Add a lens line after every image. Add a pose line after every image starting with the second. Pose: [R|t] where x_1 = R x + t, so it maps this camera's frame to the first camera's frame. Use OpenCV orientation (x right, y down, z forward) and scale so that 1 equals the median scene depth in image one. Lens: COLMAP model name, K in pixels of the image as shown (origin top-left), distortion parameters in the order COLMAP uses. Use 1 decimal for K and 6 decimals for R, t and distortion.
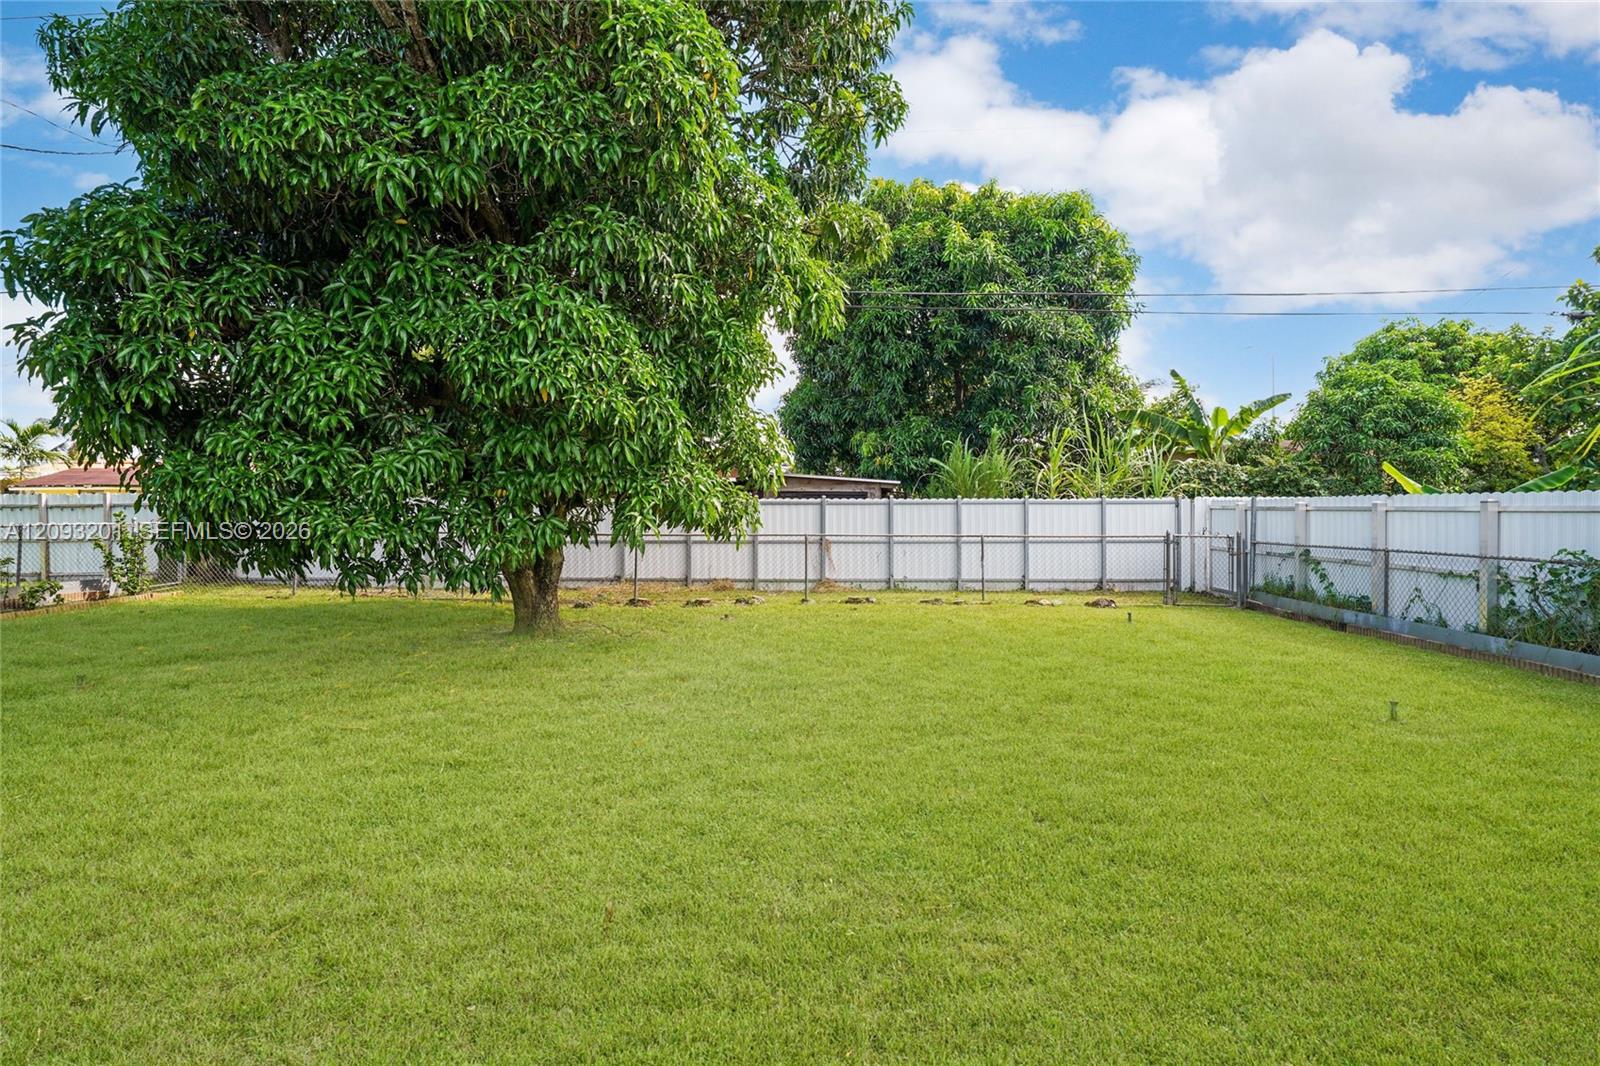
lens RADIAL K [[807.2, 0, 797.1], [0, 807.2, 517.6], [0, 0, 1]] dist [-0.002992, -0.000729]
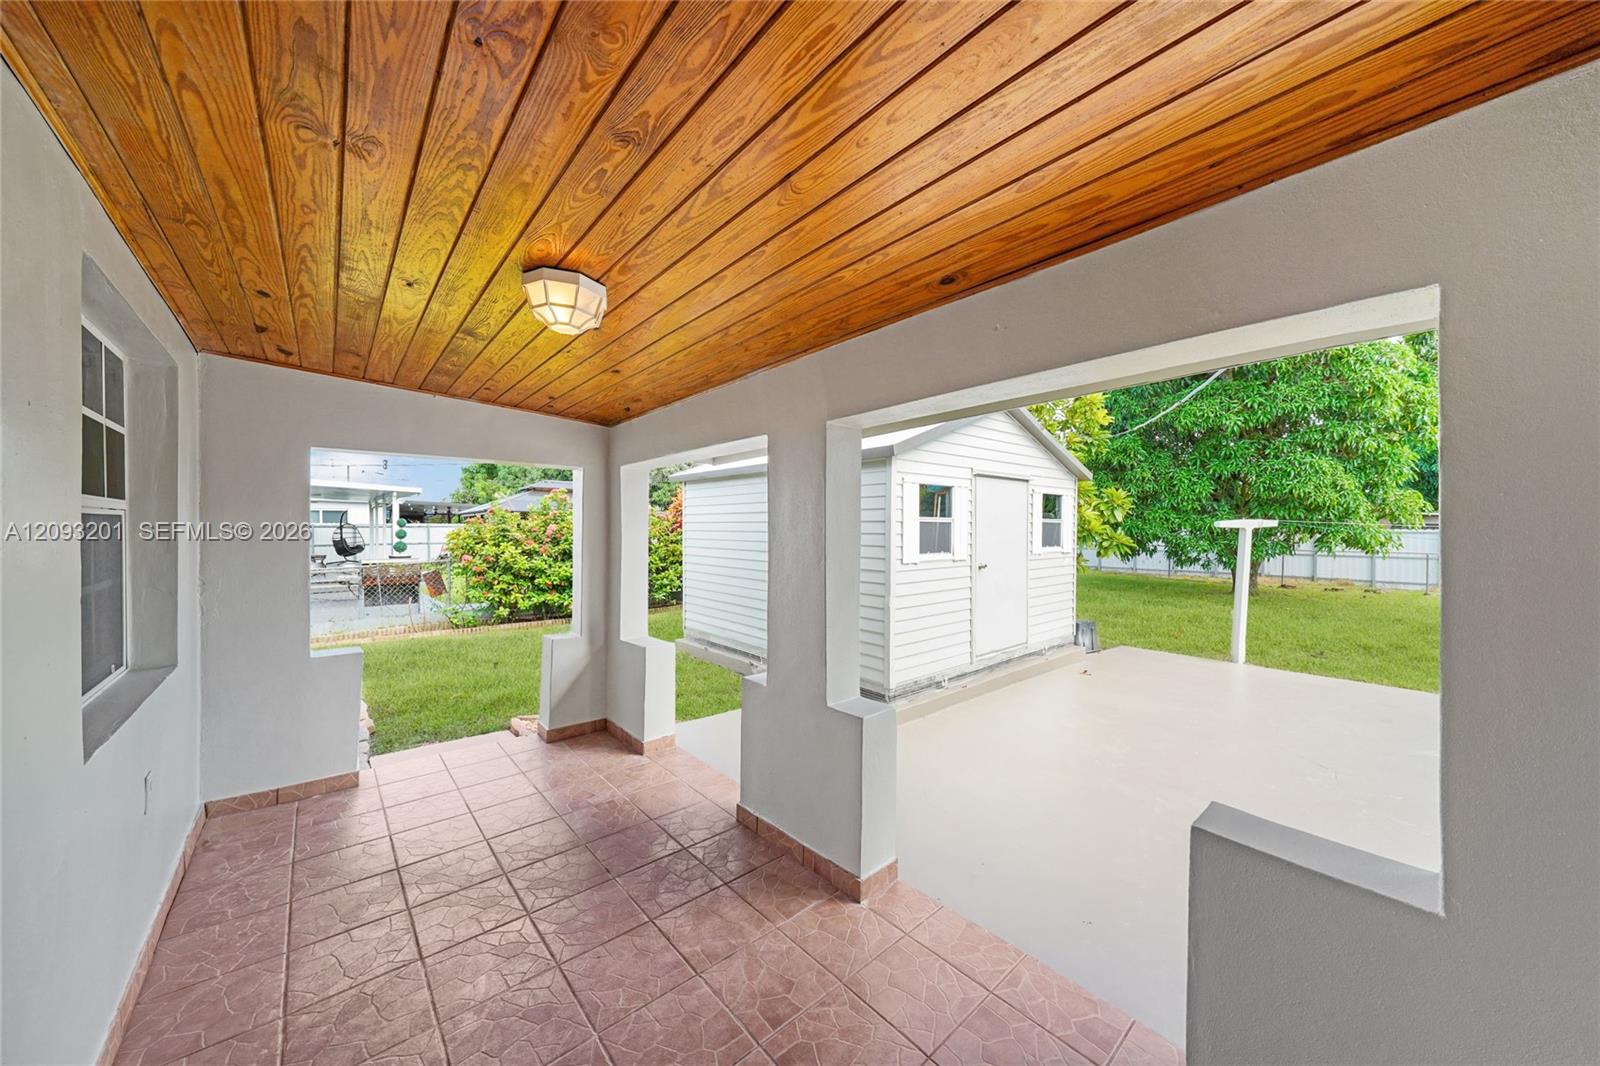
lens RADIAL K [[559.1, 0, 786.3], [0, 559.1, 533.9], [0, 0, 1]] dist [-0.005621, 0.000128]
pose [[0.686524, 0.011943, -0.727009, -0.060754], [-0.009016, 0.999928, 0.007913, -0.012496], [0.727051, 0.001122, 0.686583, -0.597436]]
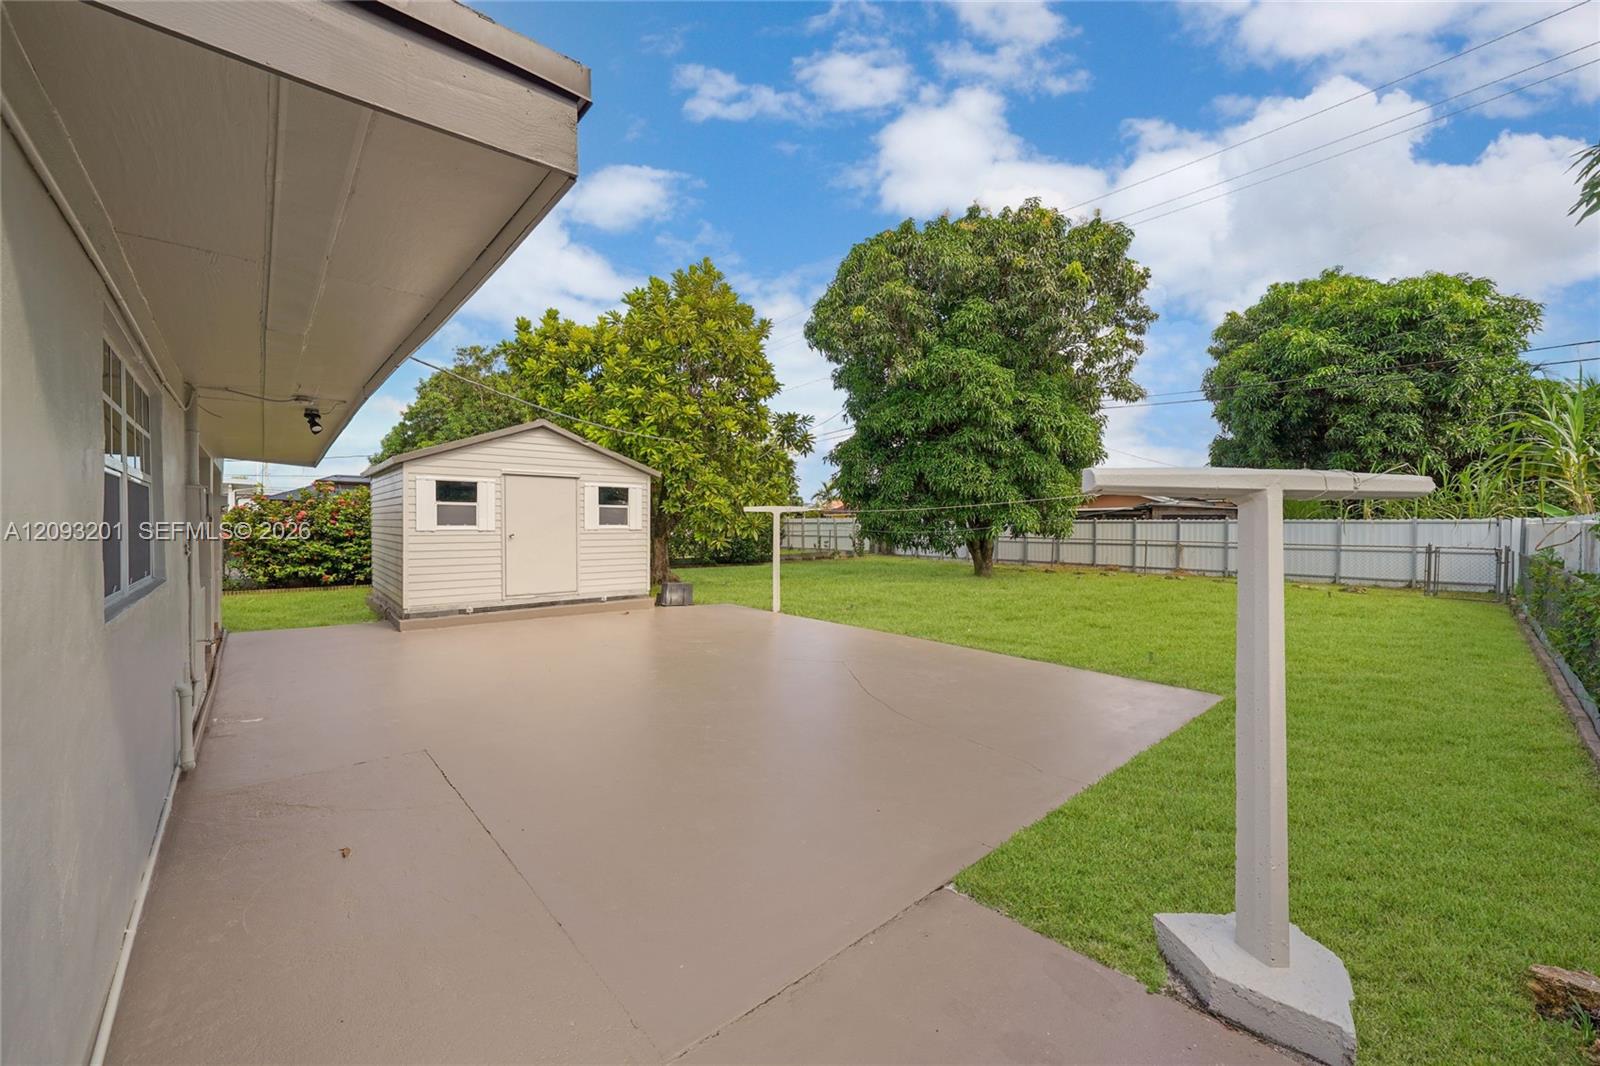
lens RADIAL K [[635.6, 0, 800.9], [0, 635.6, 528.7], [0, 0, 1]] dist [-0.004186, 0.000890]
pose [[0.691429, 0.010757, -0.722364, 0.443075], [-0.011392, 0.999927, 0.003986, -0.000947], [0.722354, 0.005473, 0.691501, -0.465565]]
